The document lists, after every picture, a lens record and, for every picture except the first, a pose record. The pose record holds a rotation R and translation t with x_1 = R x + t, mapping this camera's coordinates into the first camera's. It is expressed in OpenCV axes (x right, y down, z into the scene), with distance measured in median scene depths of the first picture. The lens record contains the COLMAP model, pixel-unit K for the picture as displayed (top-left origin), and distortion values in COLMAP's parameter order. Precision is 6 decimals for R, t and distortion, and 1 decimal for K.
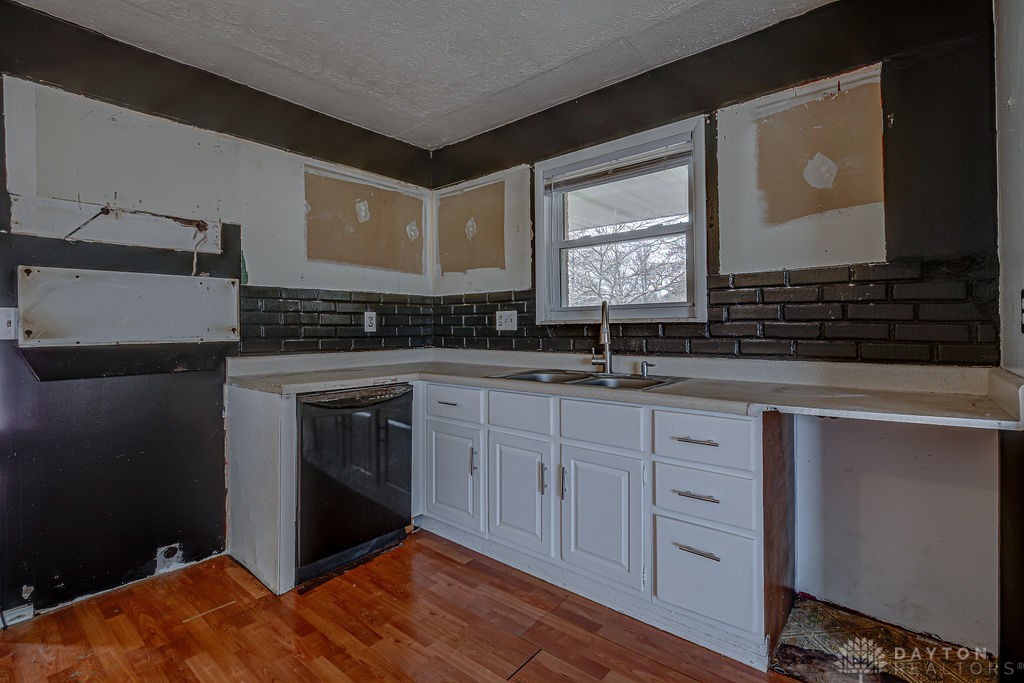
lens RADIAL K [[468.2, 0, 489.0], [0, 468.2, 329.9], [0, 0, 1]] dist [-0.012798, 0.000683]
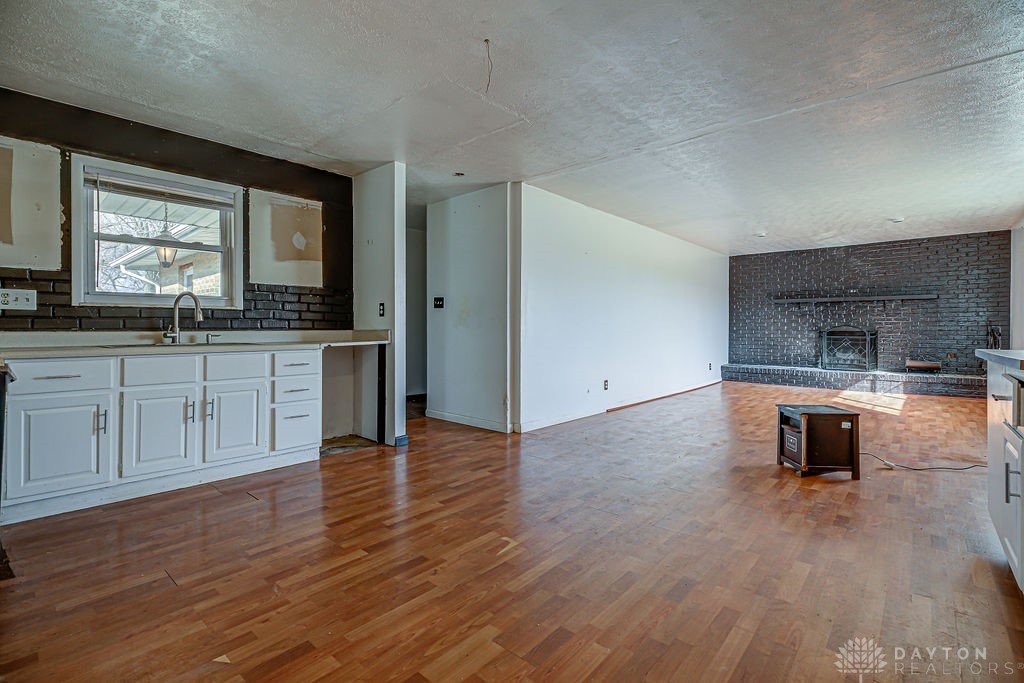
lens RADIAL K [[468.2, 0, 509.7], [0, 468.2, 333.6], [0, 0, 1]] dist [-0.012798, 0.000683]
pose [[0.044894, -0.003953, 0.998984, -1.228505], [0.000808, 0.999992, 0.003920, 0.066362], [-0.998991, 0.000631, 0.044897, -0.048253]]
